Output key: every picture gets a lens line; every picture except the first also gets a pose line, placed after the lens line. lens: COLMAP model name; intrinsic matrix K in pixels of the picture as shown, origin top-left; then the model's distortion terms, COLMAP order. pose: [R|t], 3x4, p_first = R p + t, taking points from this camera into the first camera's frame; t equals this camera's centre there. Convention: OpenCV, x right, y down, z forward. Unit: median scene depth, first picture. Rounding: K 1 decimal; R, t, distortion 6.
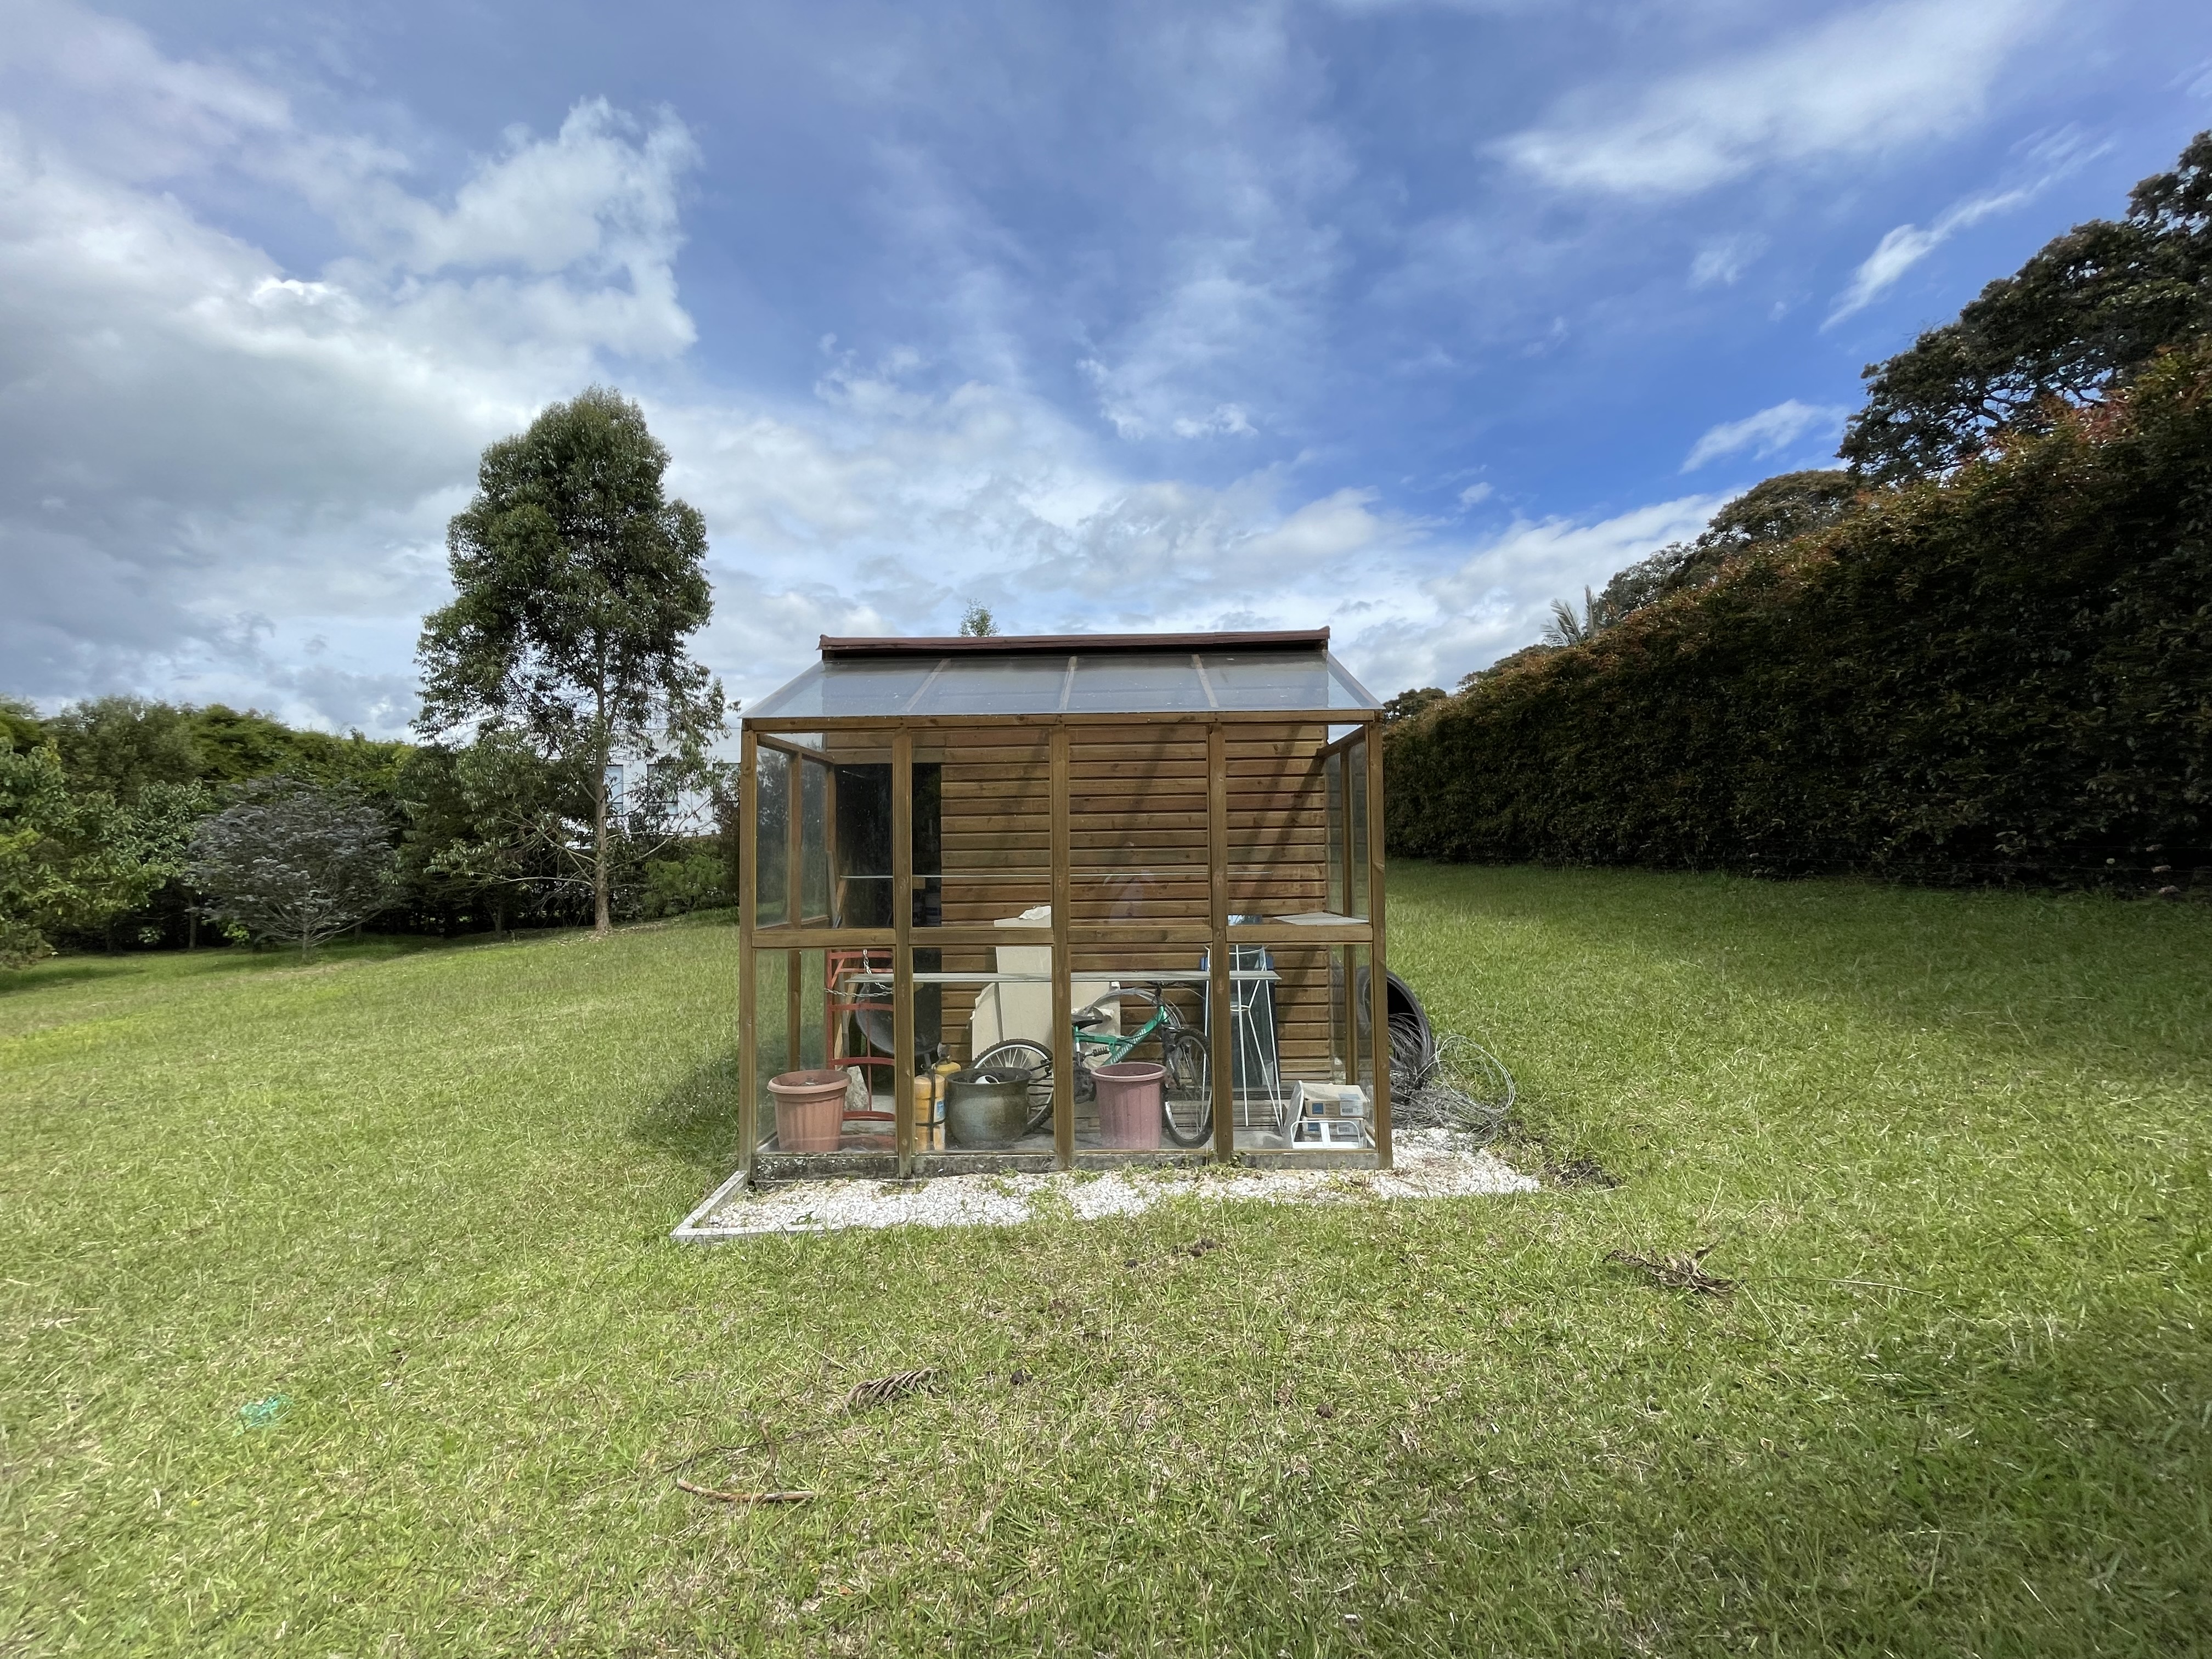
lens RADIAL K [[895.9, 0, 1111.7], [0, 895.9, 823.0], [0, 0, 1]] dist [-0.002846, 0.000247]
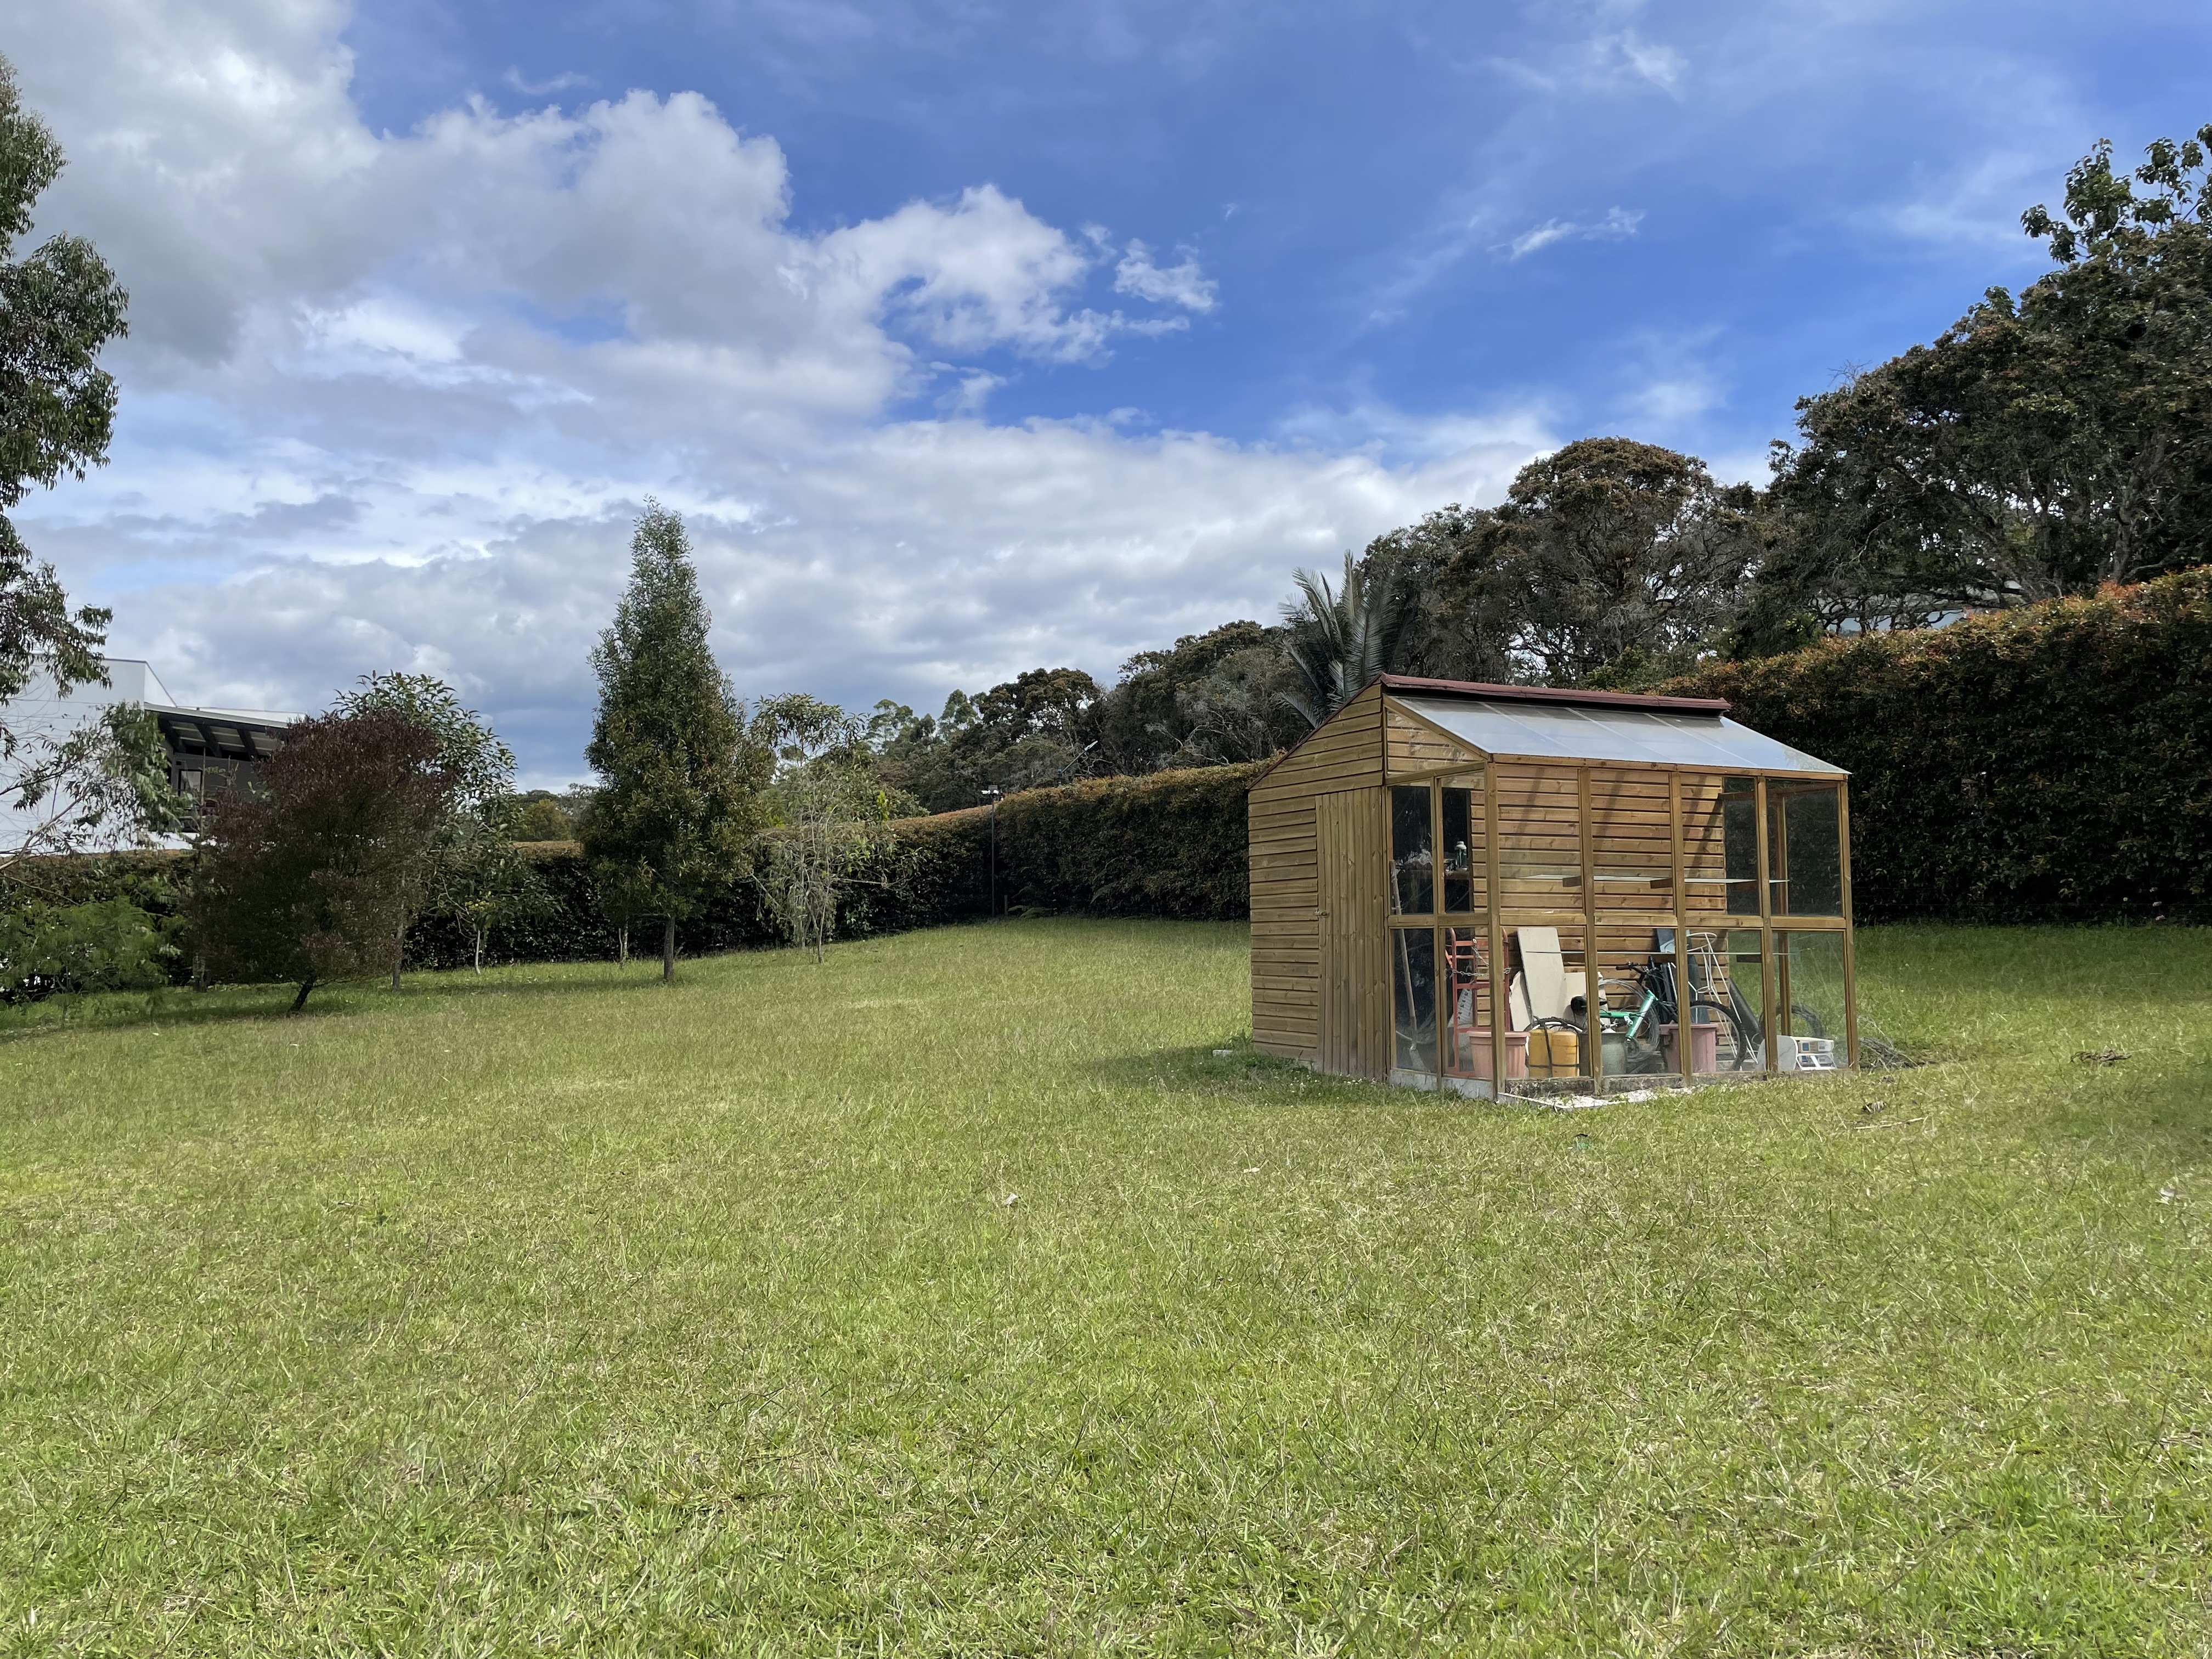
lens RADIAL K [[1665.7, 0, 1086.5], [0, 1665.7, 748.6], [0, 0, 1]] dist [0.089439, -0.103846]
pose [[0.908152, 0.061589, 0.414084, -1.404265], [-0.027757, 0.995801, -0.087235, 0.077323], [-0.417718, 0.067729, 0.906049, -0.709640]]
